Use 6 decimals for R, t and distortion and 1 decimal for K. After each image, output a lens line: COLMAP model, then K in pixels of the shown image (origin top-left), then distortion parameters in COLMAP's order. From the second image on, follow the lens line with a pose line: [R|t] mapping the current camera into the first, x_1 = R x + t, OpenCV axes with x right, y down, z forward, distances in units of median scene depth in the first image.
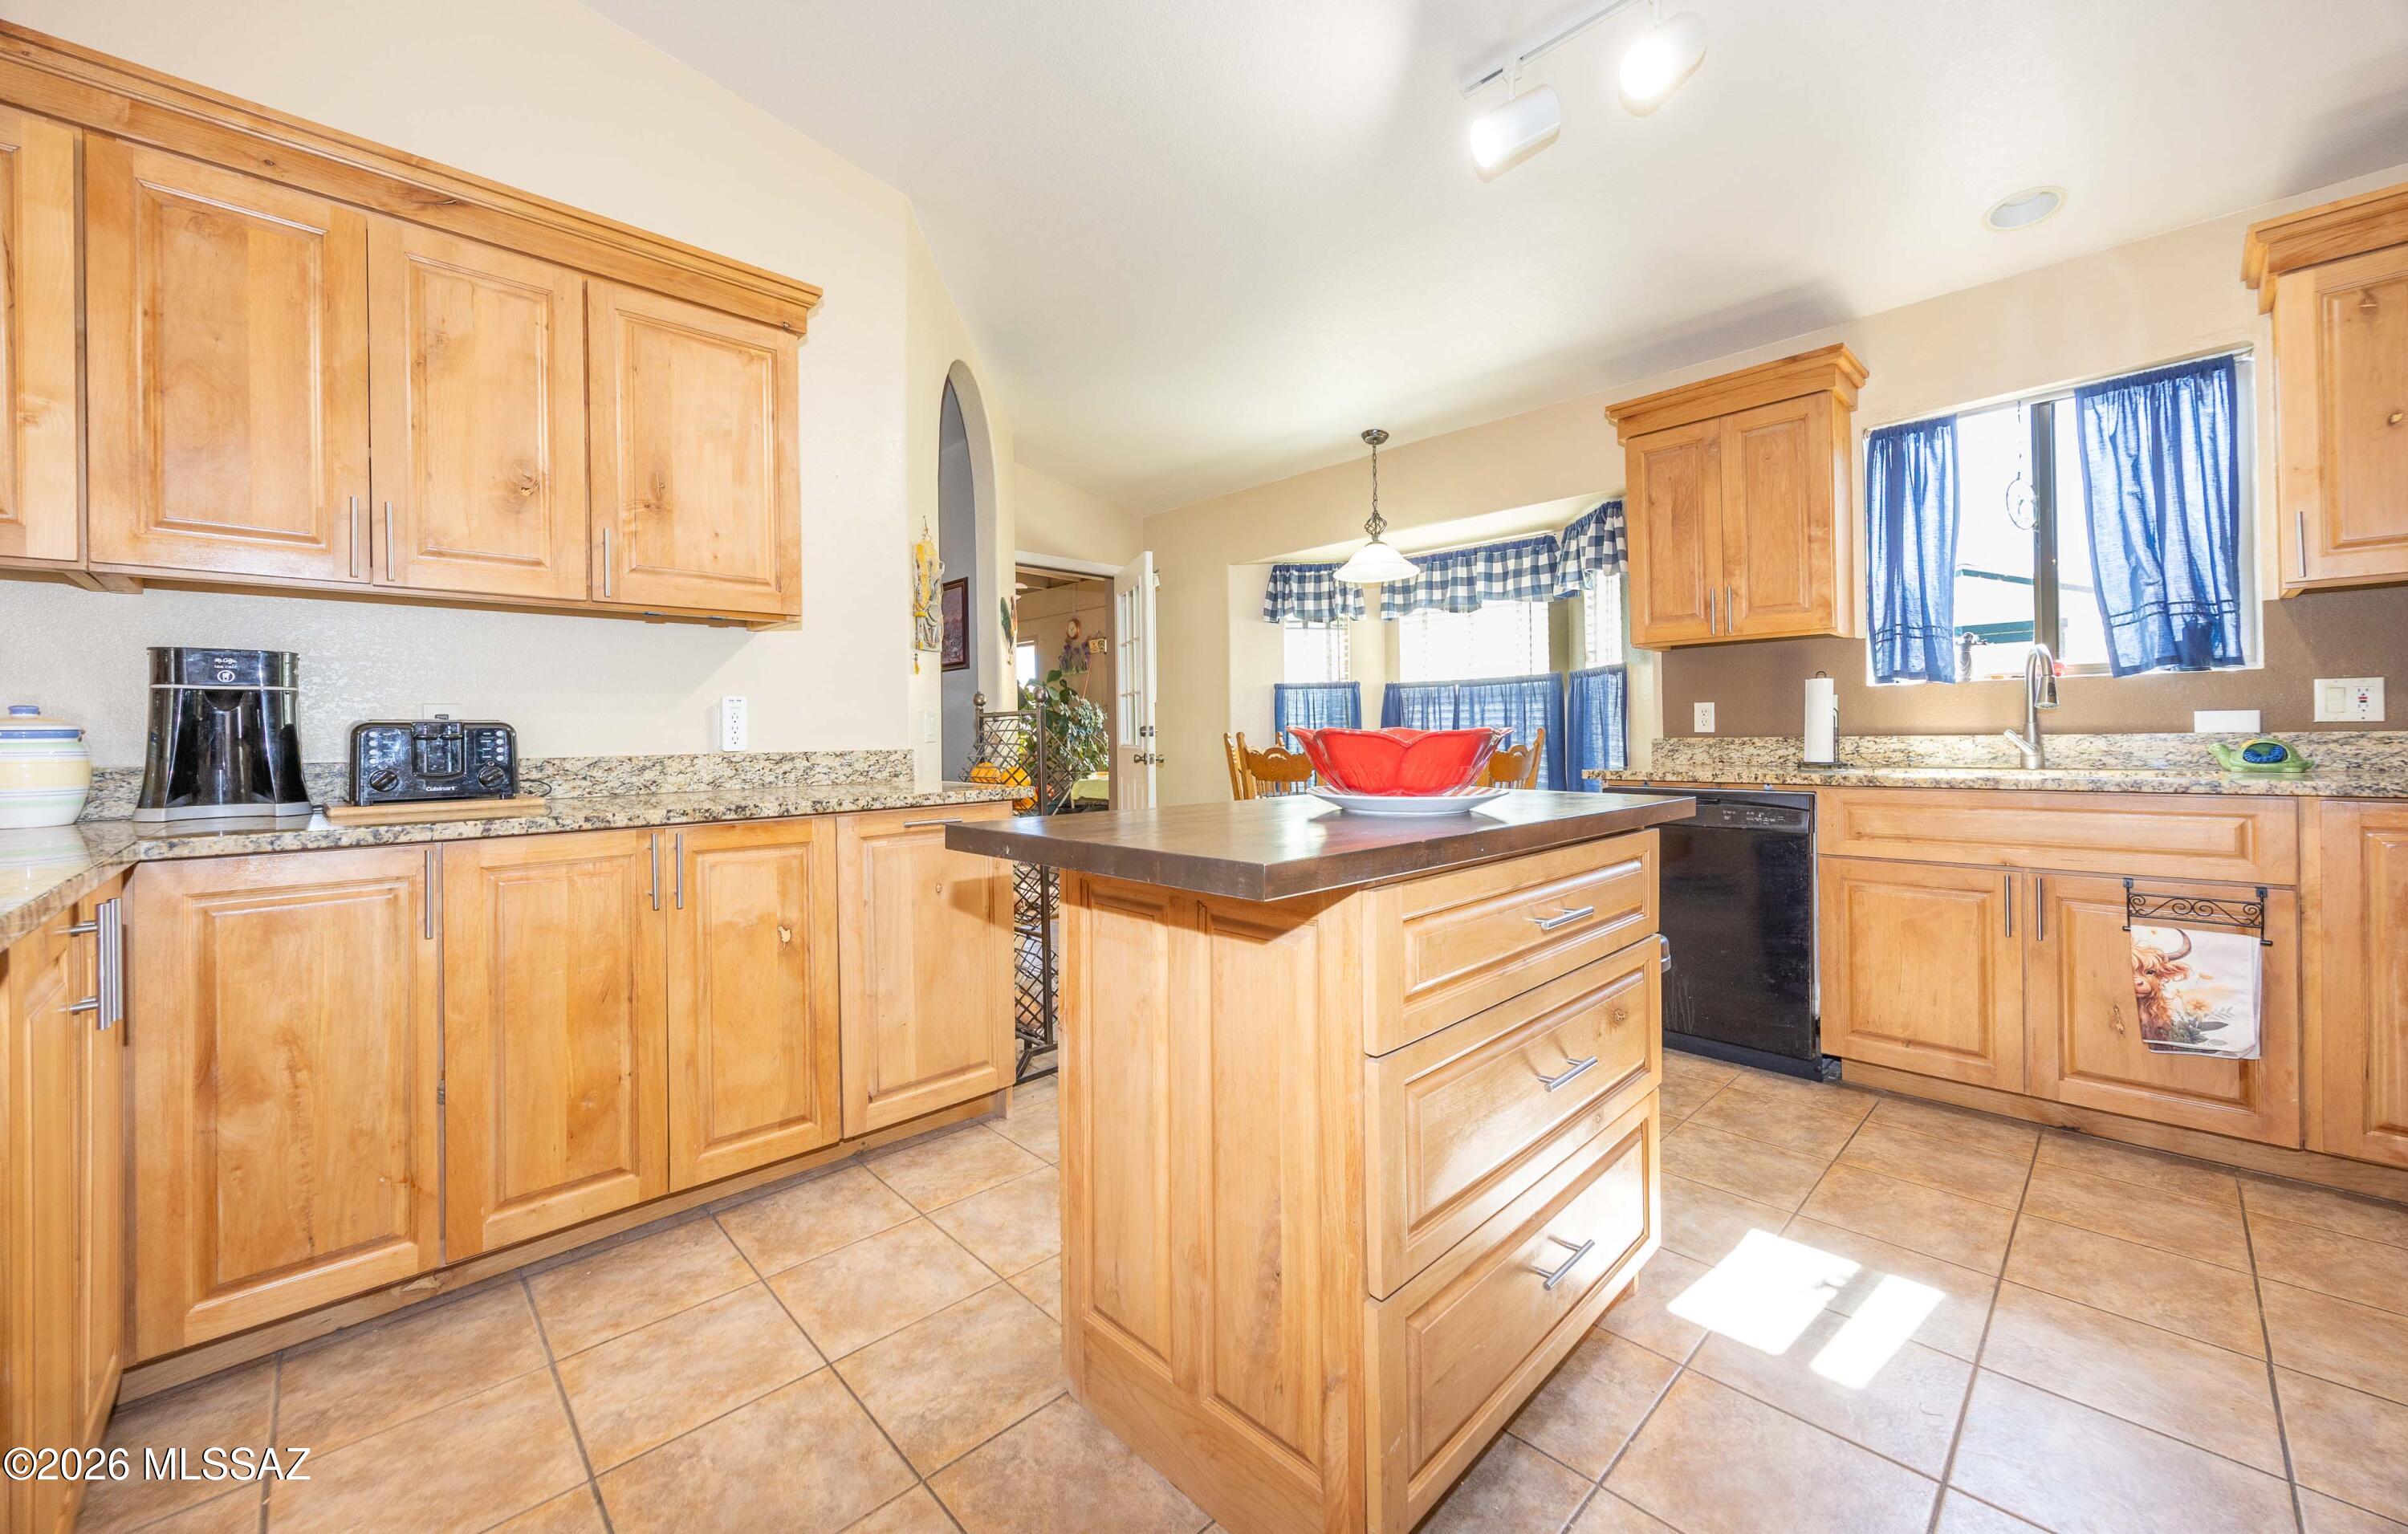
lens RADIAL K [[921.3, 0, 1209.2], [0, 921.3, 732.0], [0, 0, 1]] dist [0.003644, 0.000515]
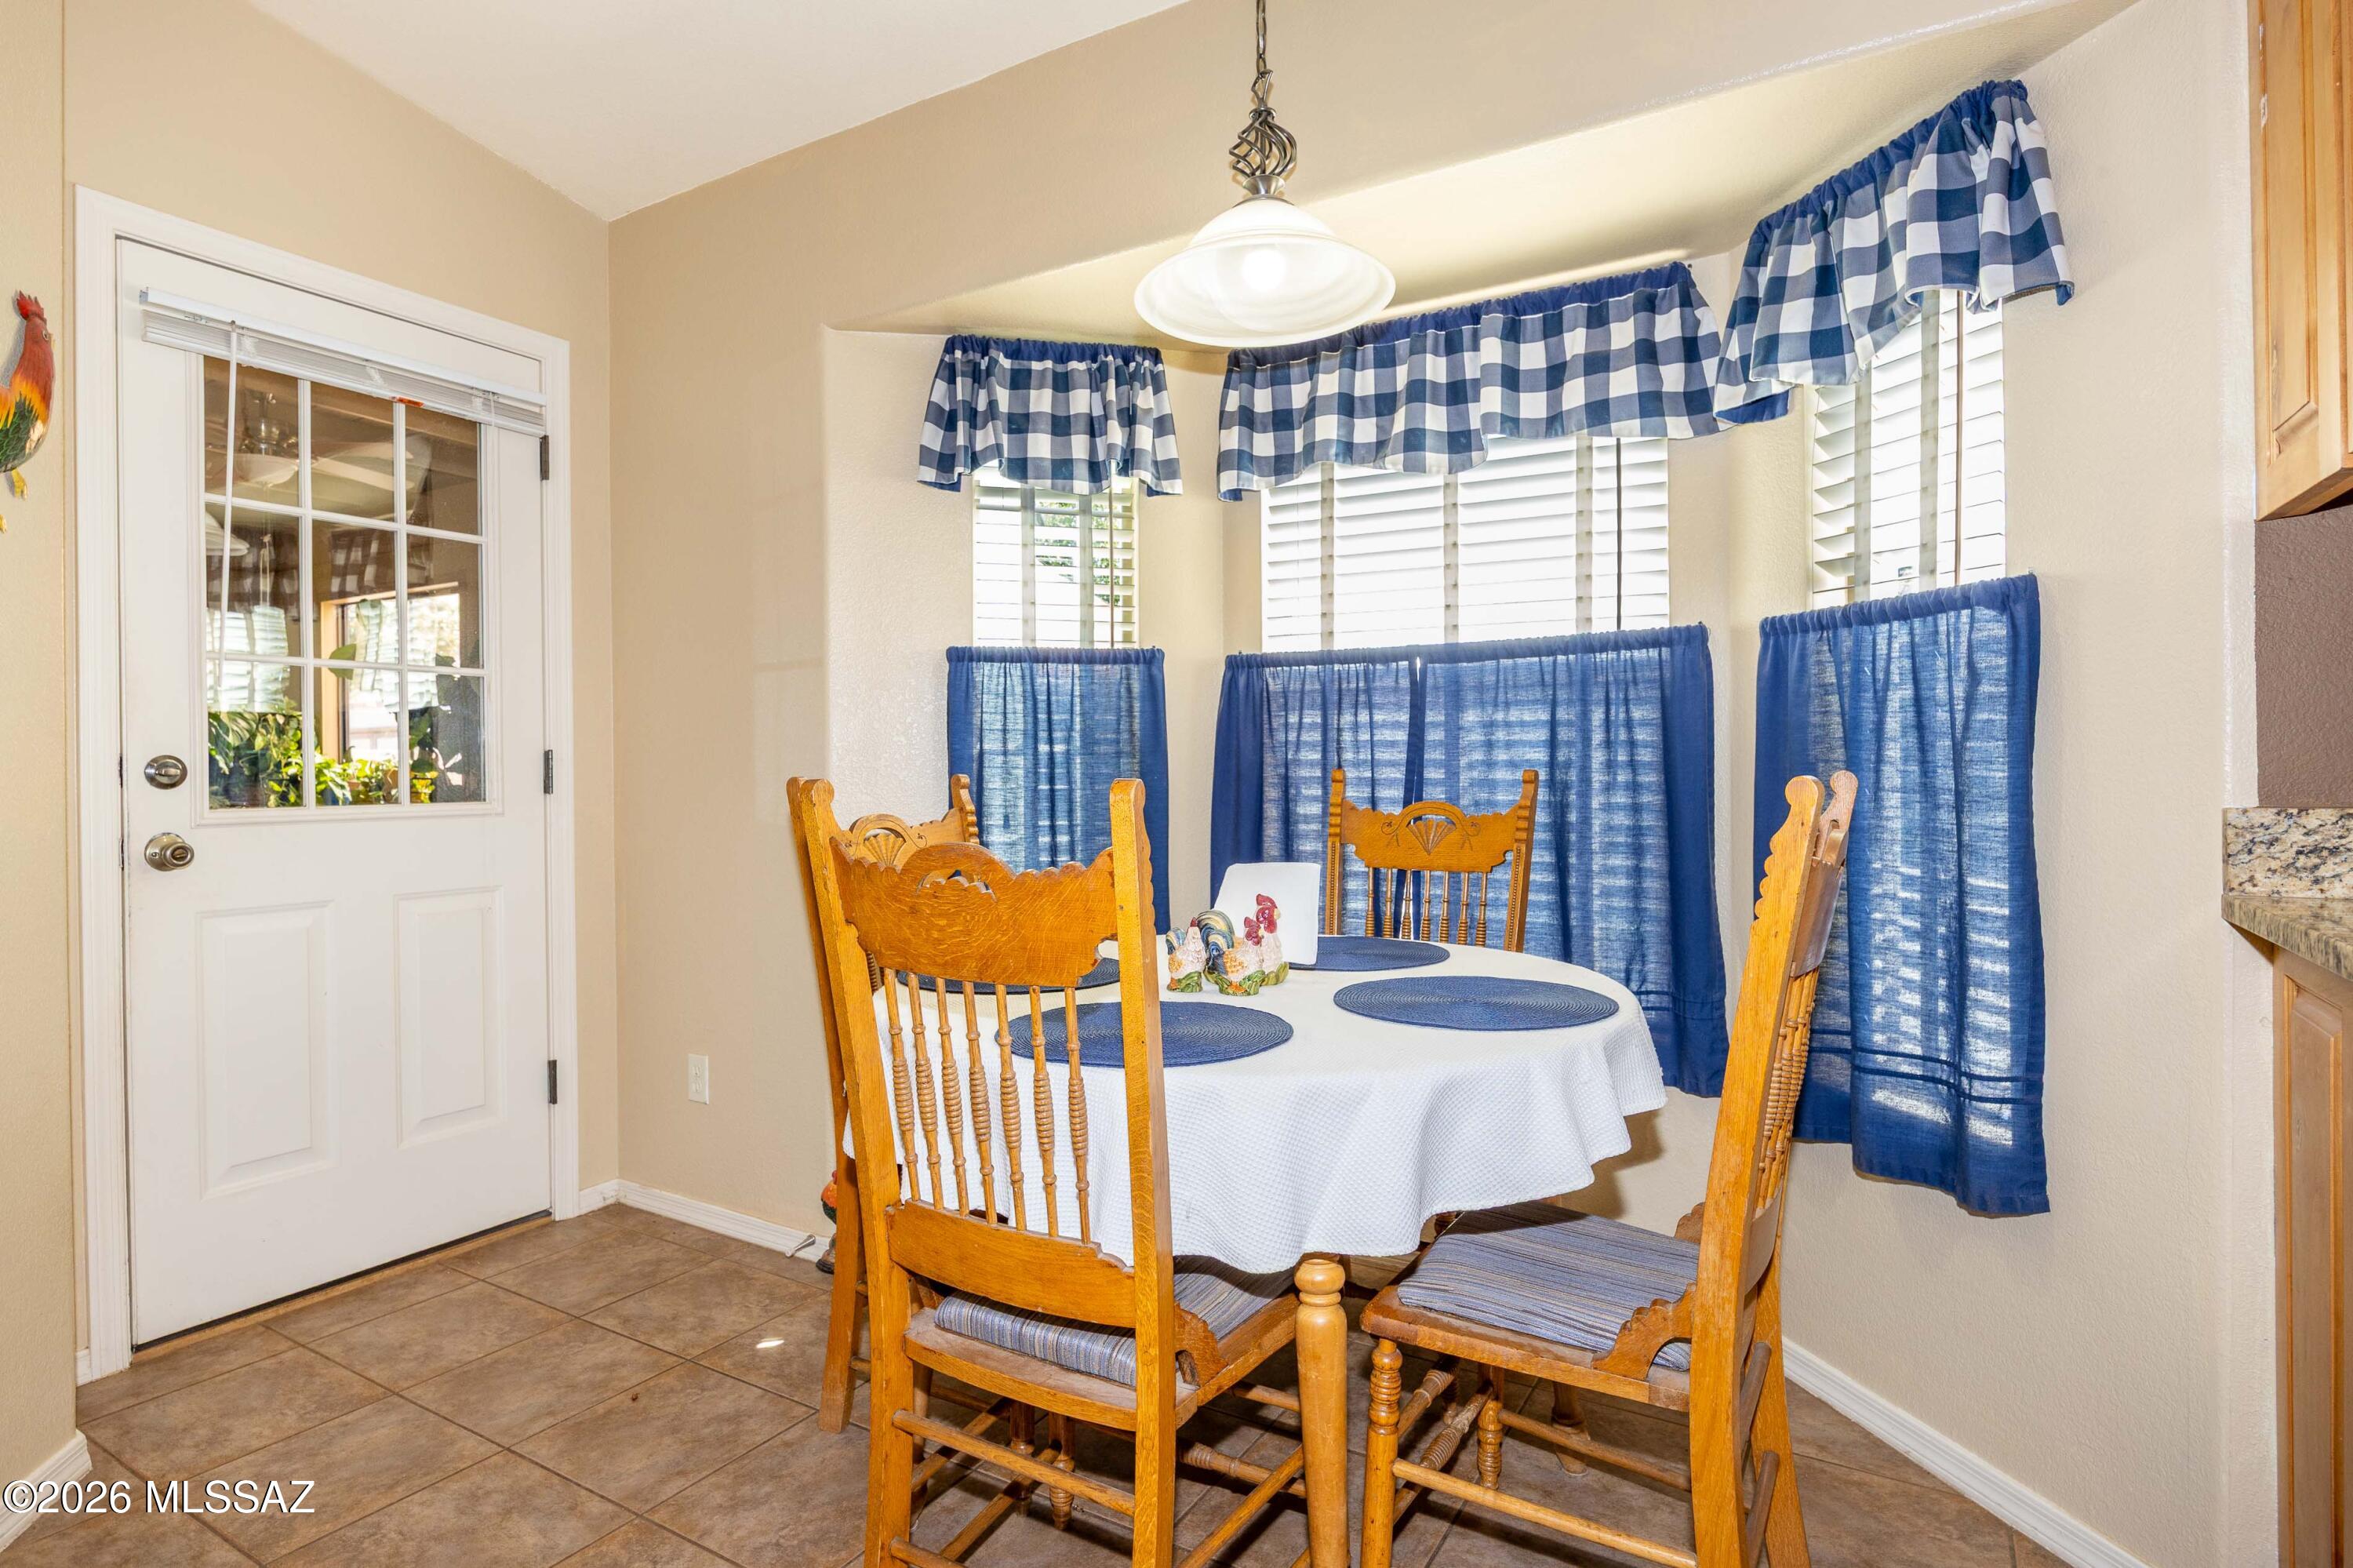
lens RADIAL K [[1248.1, 0, 1174.2], [0, 1248.1, 771.7], [0, 0, 1]] dist [-0.001690, 0.000110]
pose [[0.968123, 0.008053, 0.250345, 0.037842], [-0.008785, 0.999960, 0.001807, -0.002759], [-0.250320, -0.003948, 0.968155, 0.543962]]
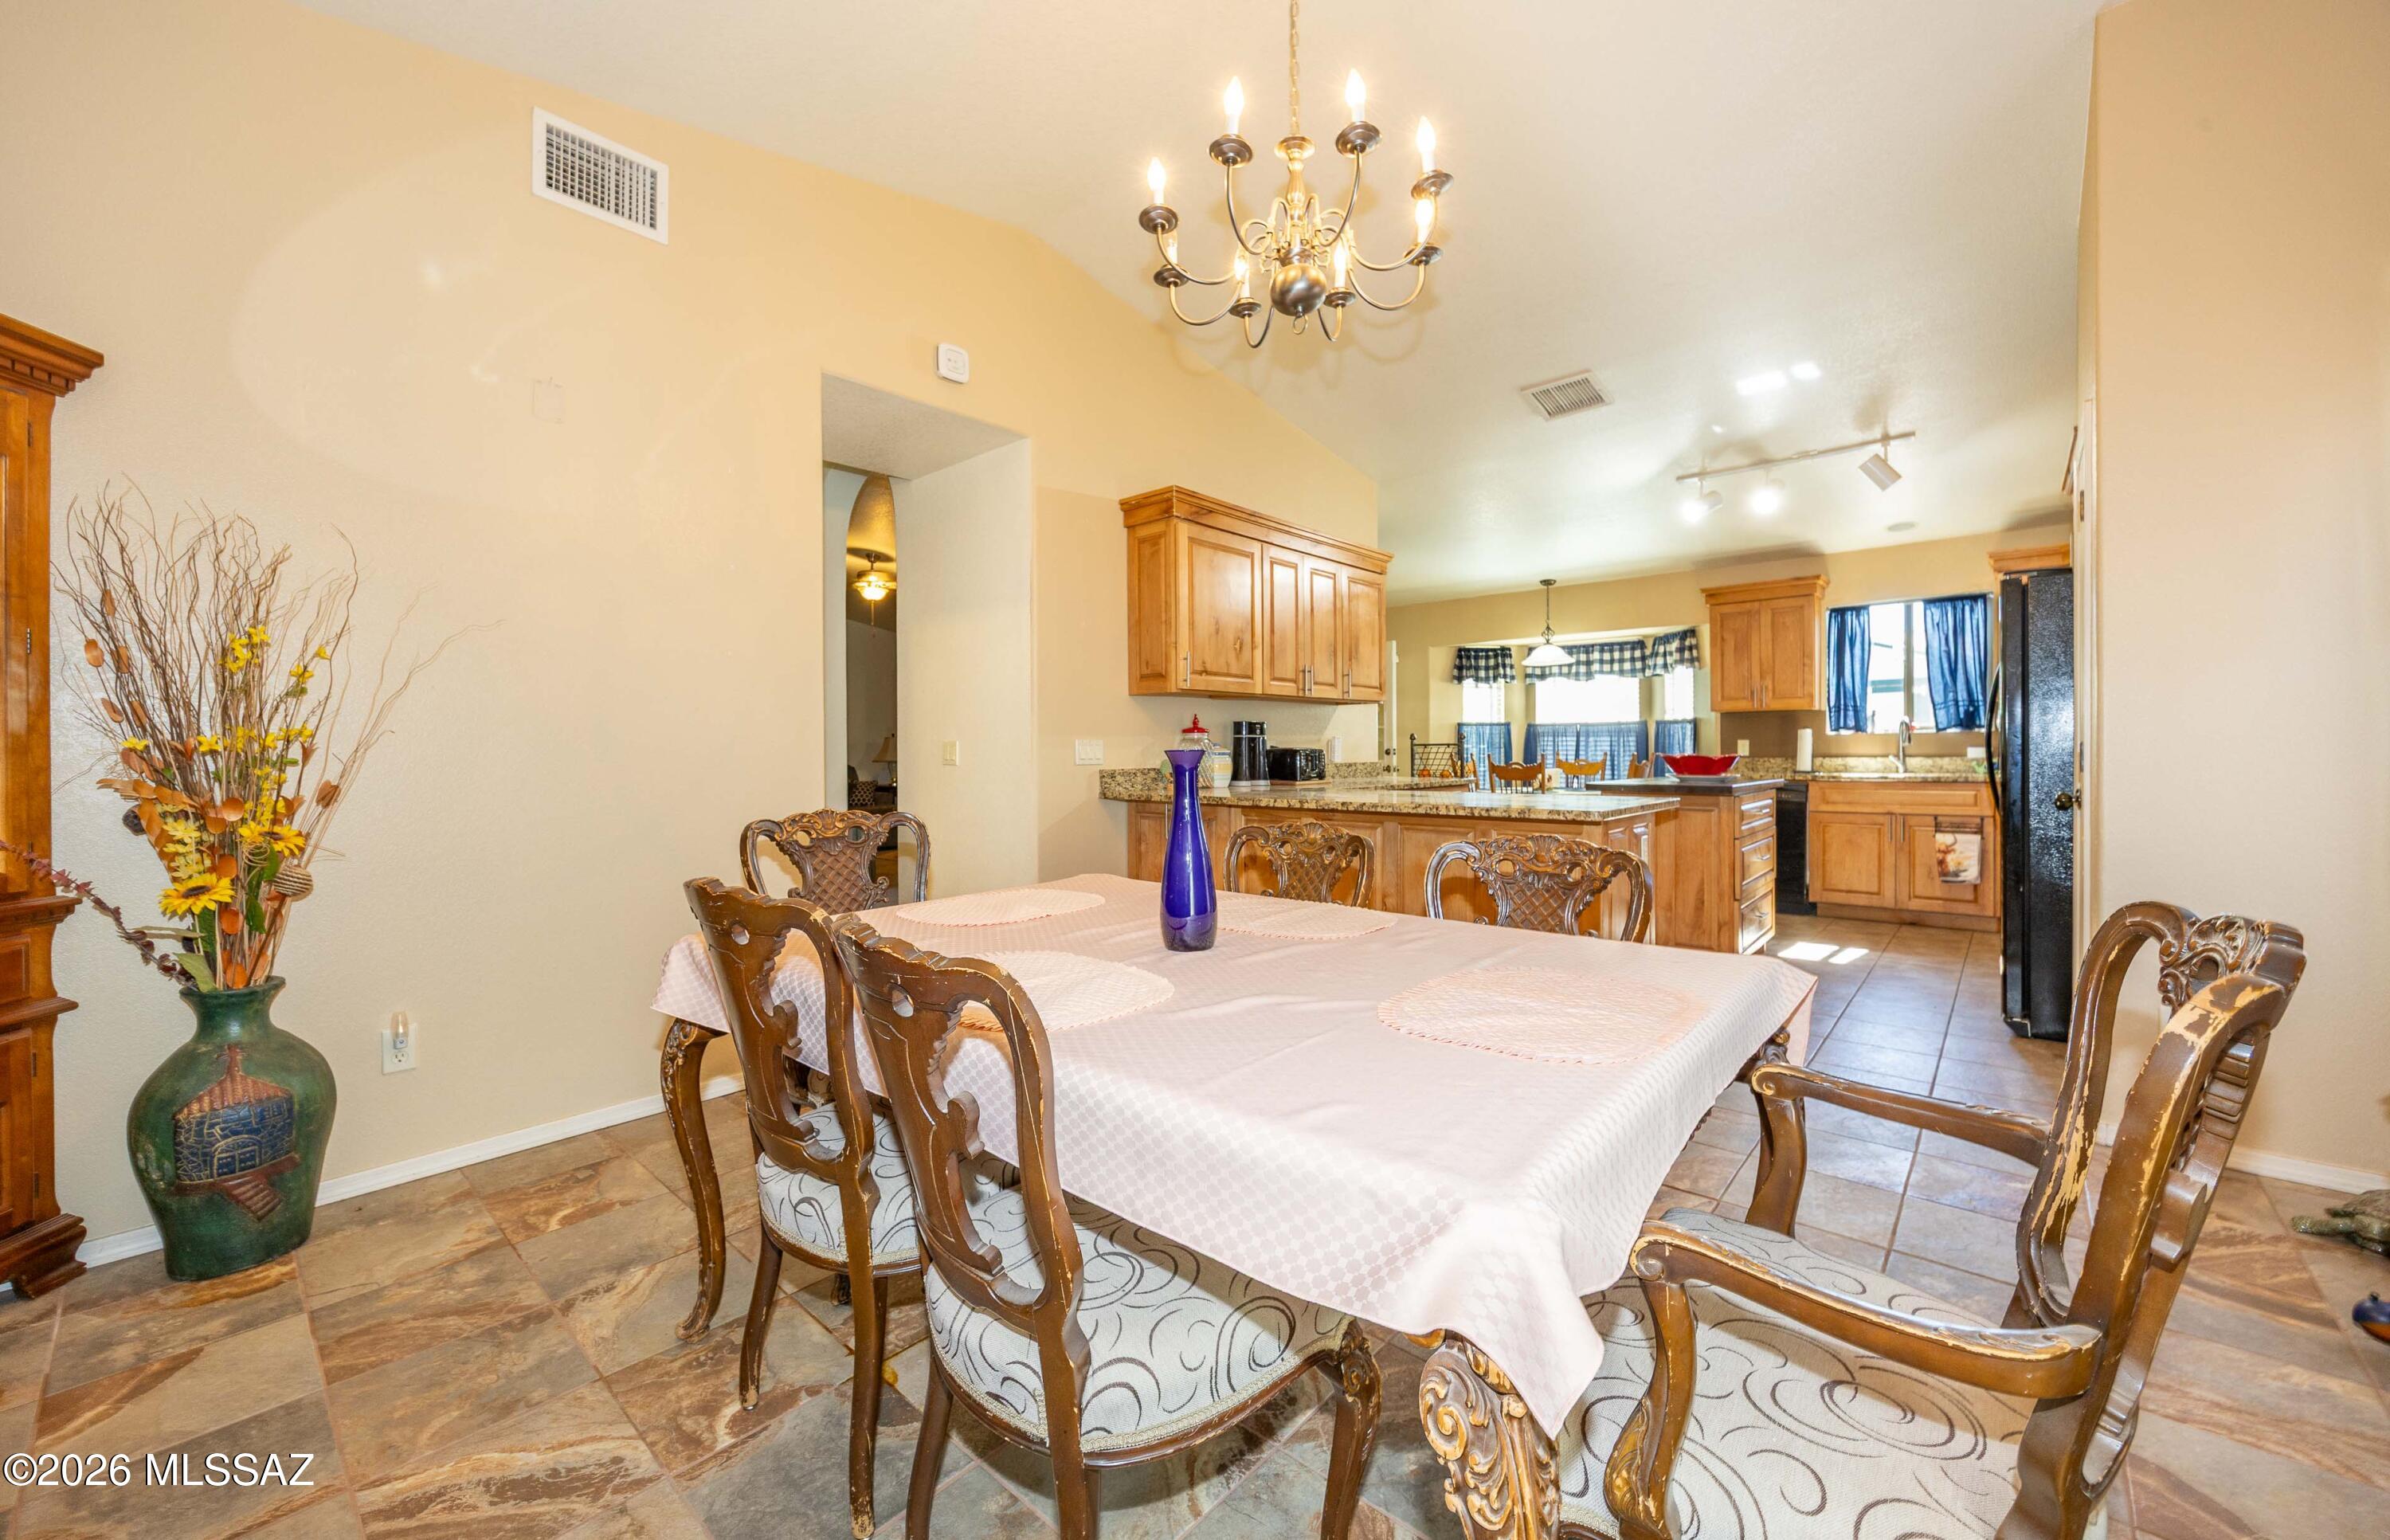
lens RADIAL K [[914.4, 0, 1203.6], [0, 914.4, 760.0], [0, 0, 1]] dist [0.003644, 0.000515]
pose [[0.997672, 0.005748, 0.067948, -0.550955], [-0.006632, 0.999896, 0.012785, -0.004867], [-0.067868, -0.013206, 0.997607, -0.640329]]
